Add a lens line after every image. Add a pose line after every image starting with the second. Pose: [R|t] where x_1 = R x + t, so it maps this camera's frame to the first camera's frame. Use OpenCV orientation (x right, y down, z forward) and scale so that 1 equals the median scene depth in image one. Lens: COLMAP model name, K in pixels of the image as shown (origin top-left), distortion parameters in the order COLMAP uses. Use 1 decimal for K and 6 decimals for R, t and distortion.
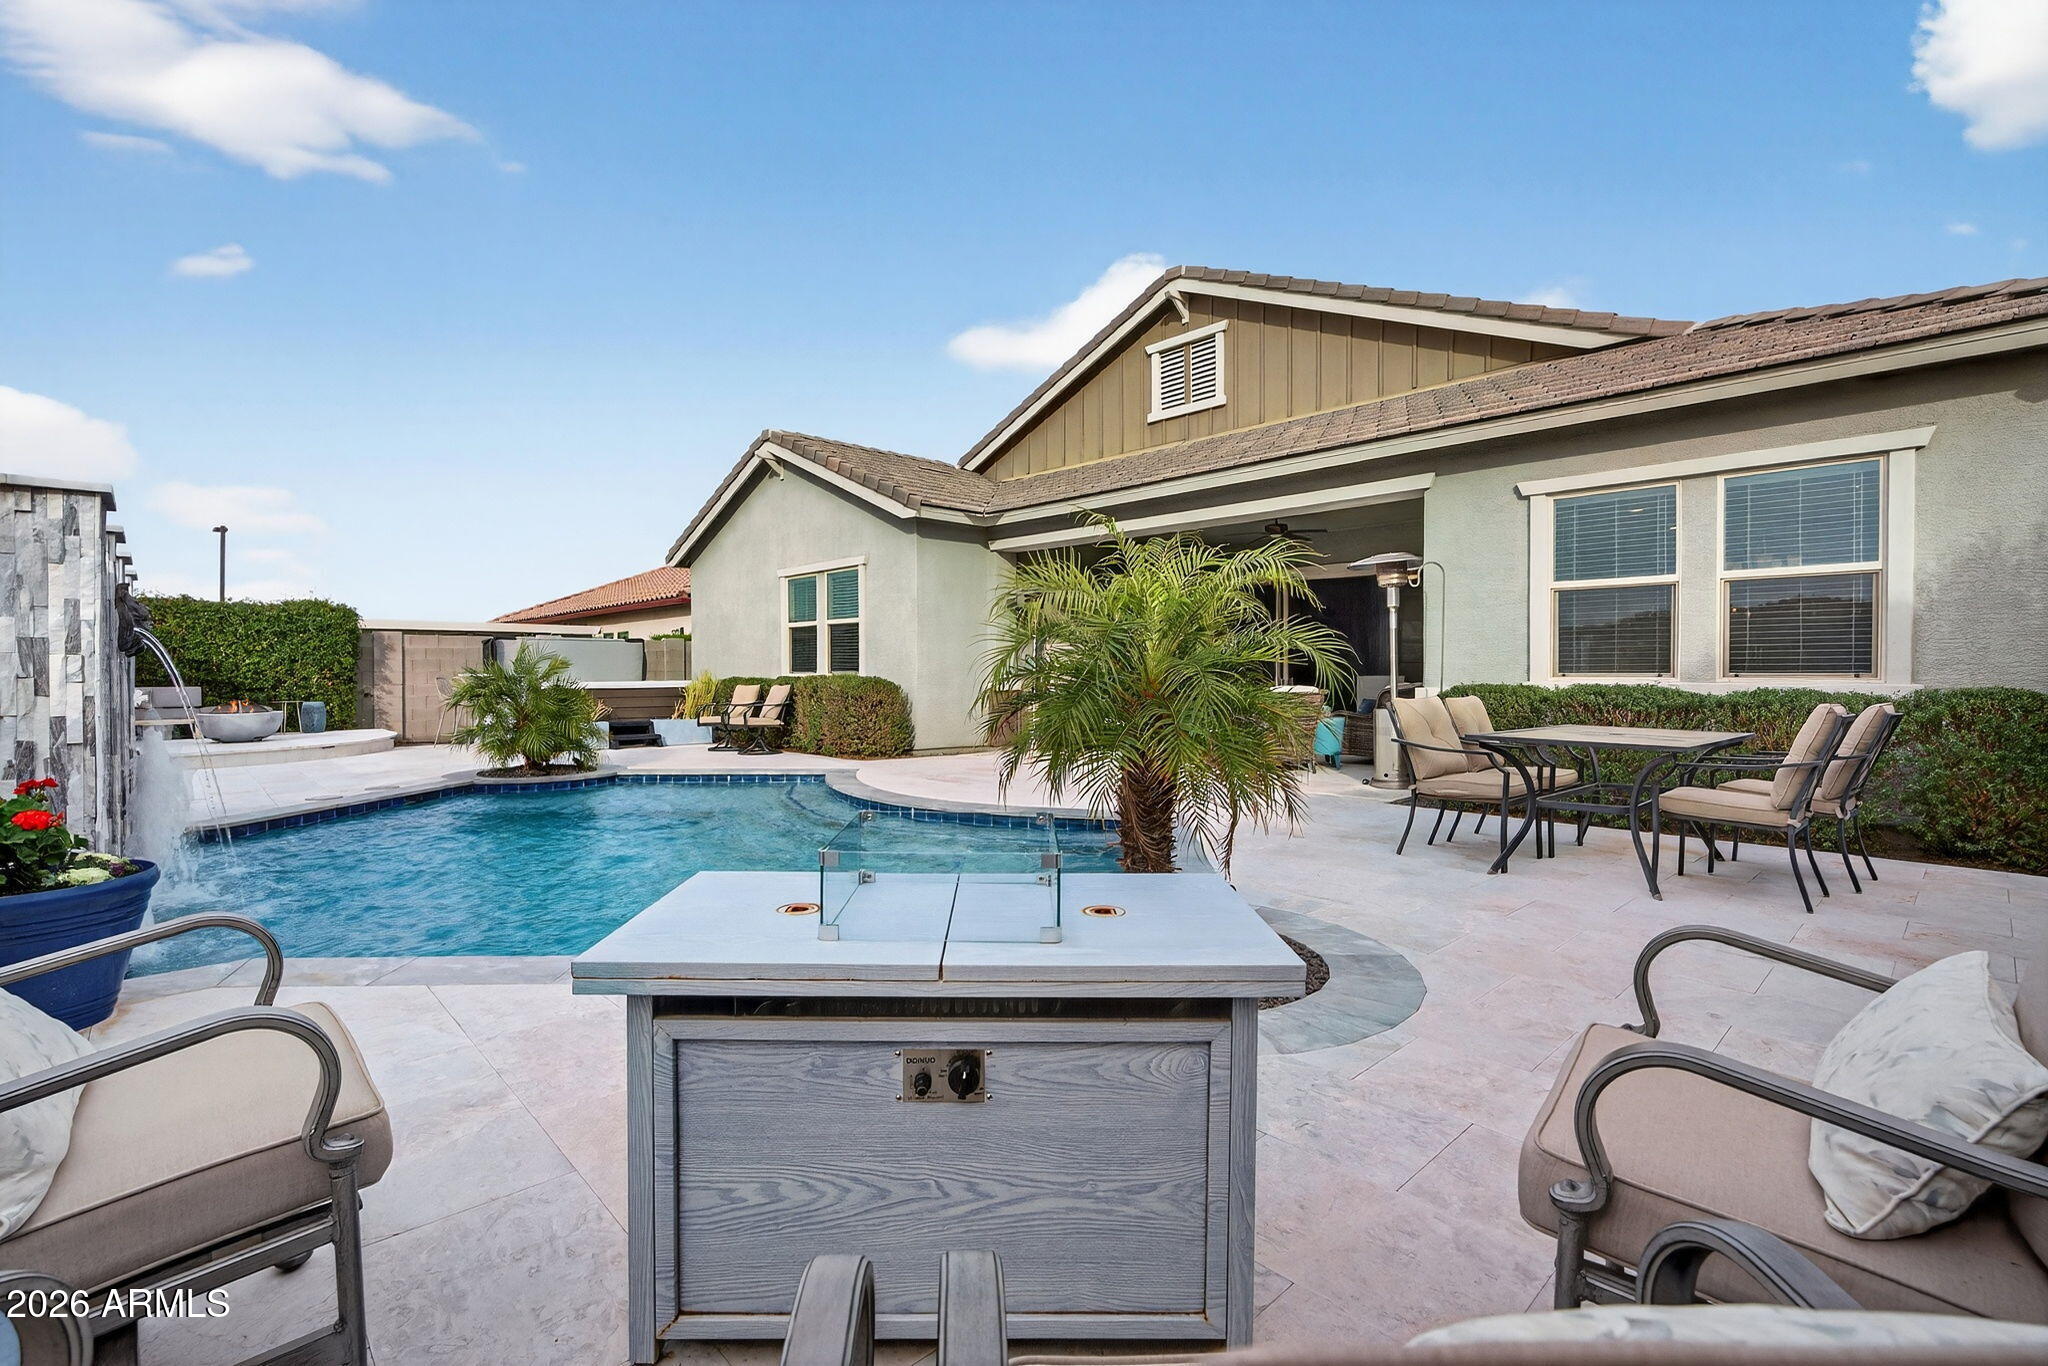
lens RADIAL K [[905.1, 0, 1024.0], [0, 905.1, 683.0], [0, 0, 1]] dist [-0.009039, 0.001156]
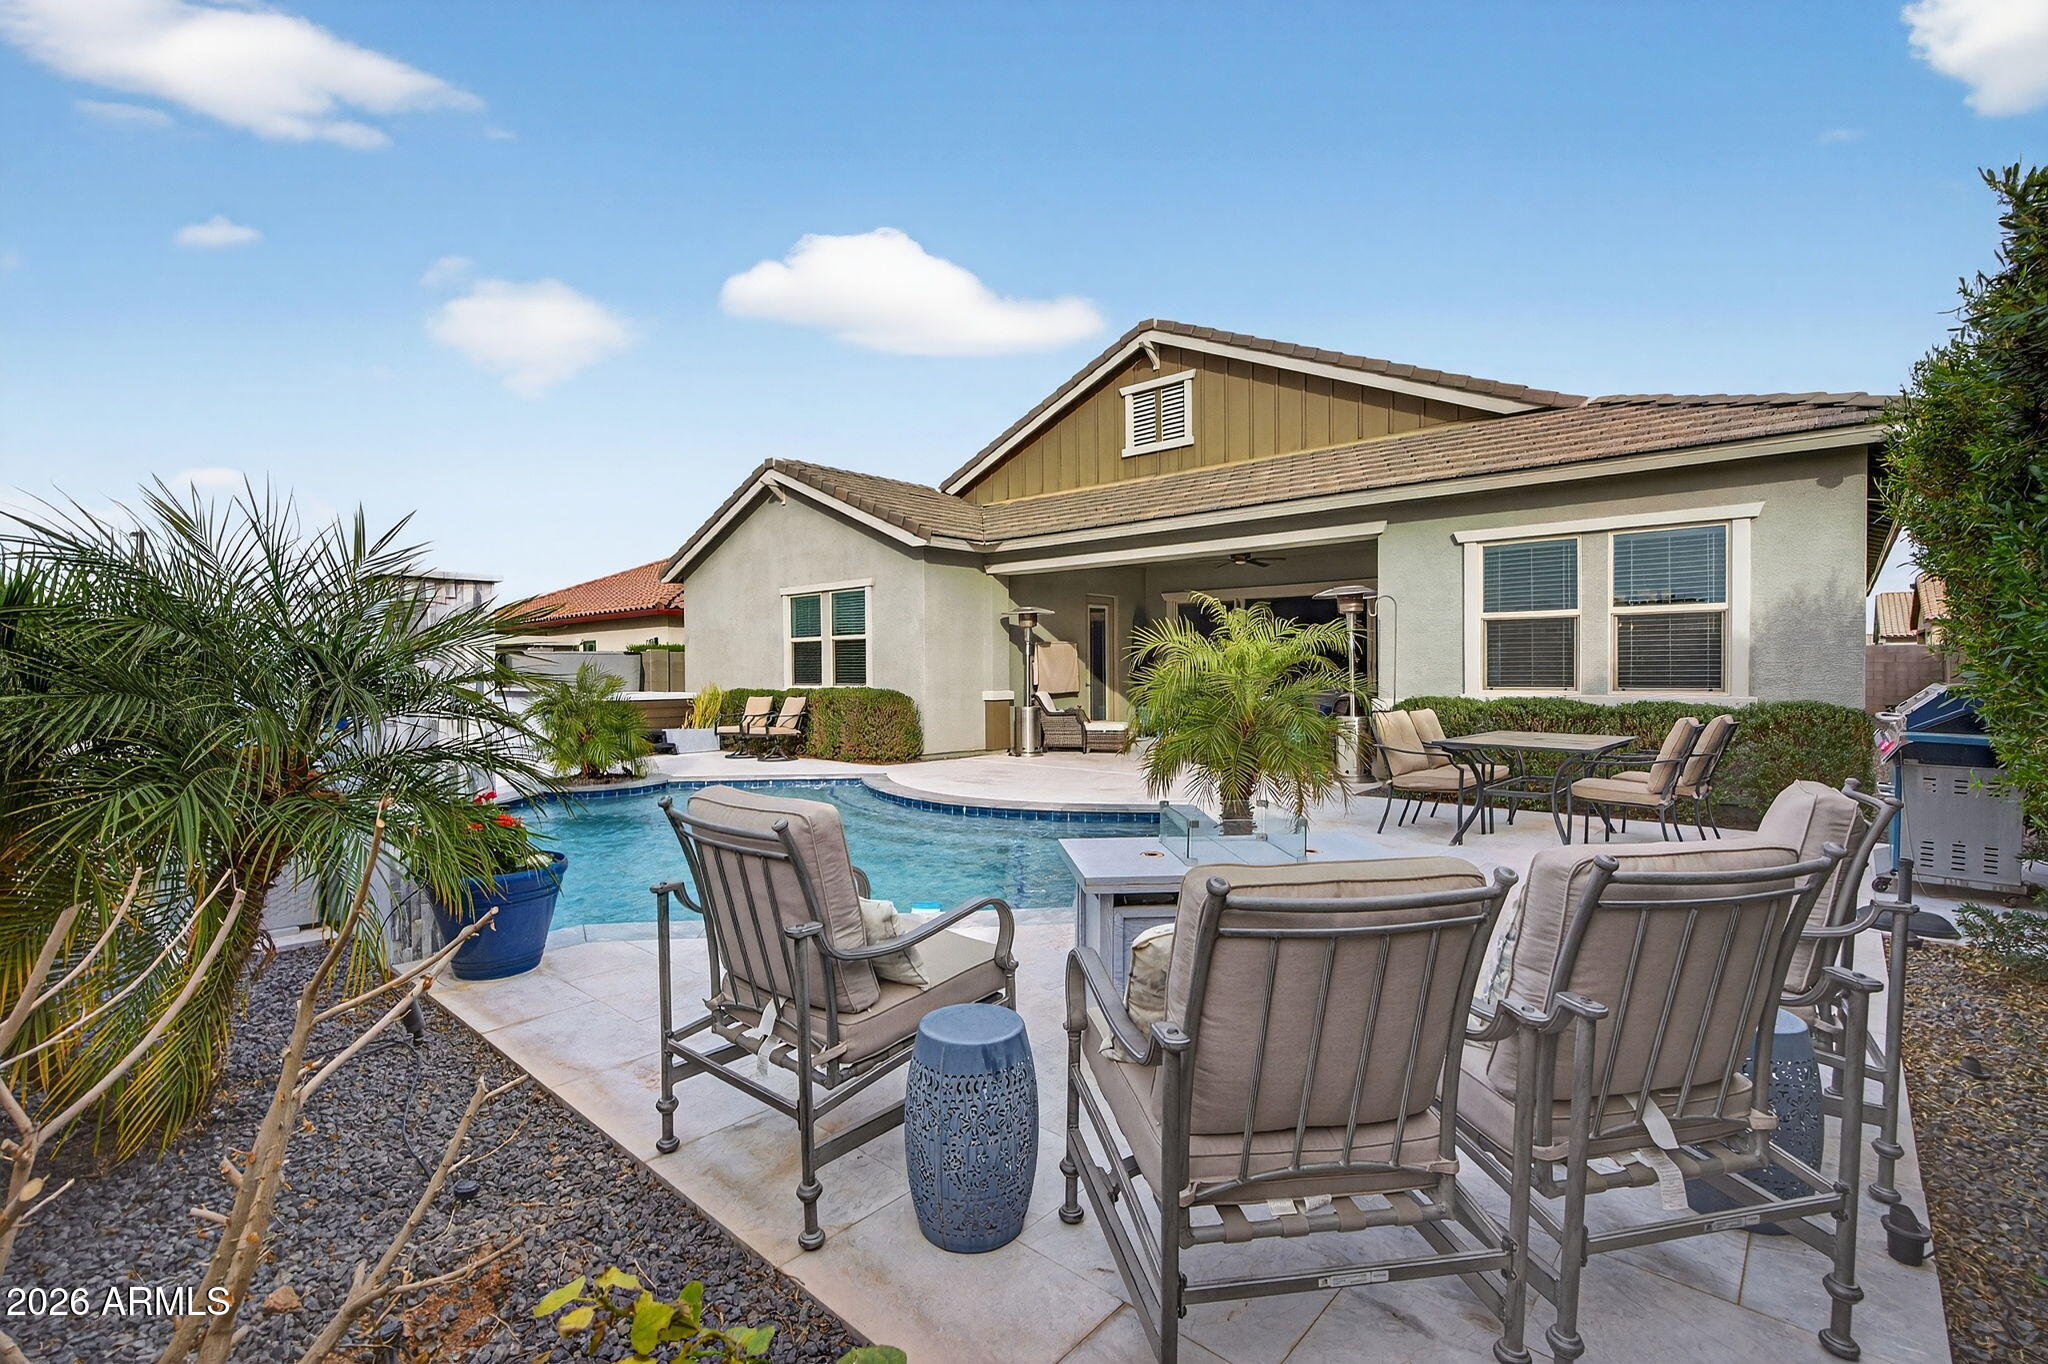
lens RADIAL K [[905.1, 0, 1024.0], [0, 905.1, 682.0], [0, 0, 1]] dist [-0.009039, 0.001156]
pose [[0.996433, -0.007250, 0.084071, -0.110804], [0.007287, 0.999973, -0.000135, -0.017342], [-0.084068, 0.000747, 0.996460, -0.137462]]
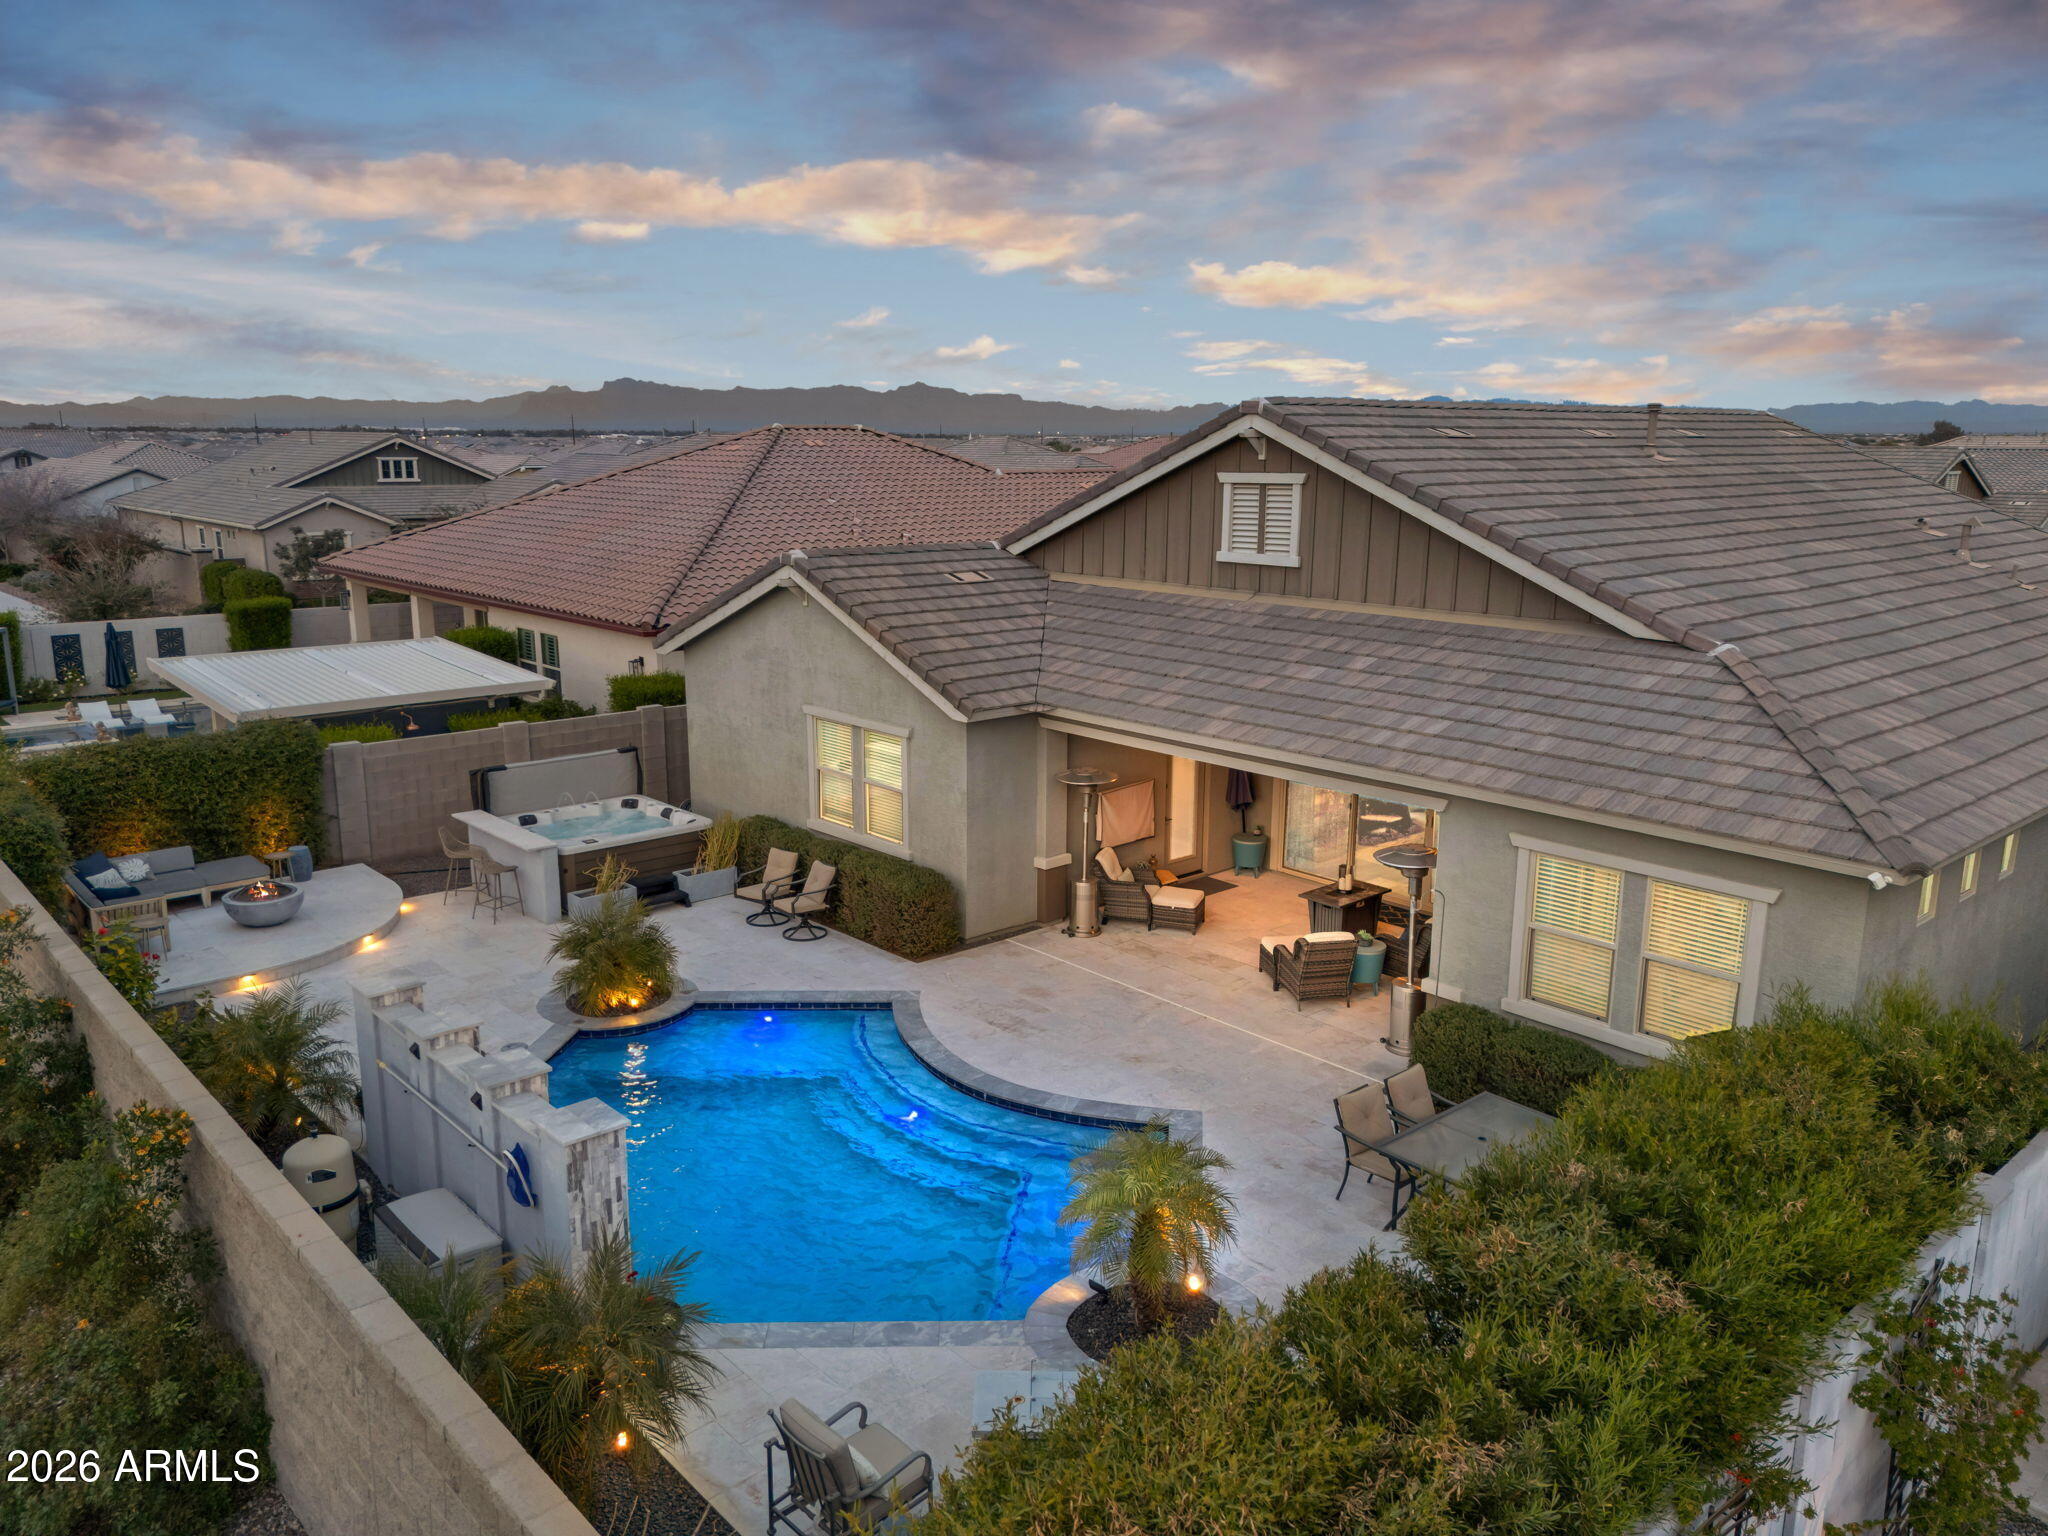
lens RADIAL K [[1471.5, 0, 1028.5], [0, 1471.5, 773.6], [0, 0, 1]] dist [0.036697, -0.009698]
pose [[0.999671, 0.007774, -0.024450, -0.015748], [-0.002595, 0.978741, 0.205084, -0.534171], [0.025525, -0.204953, 0.978439, -0.661168]]
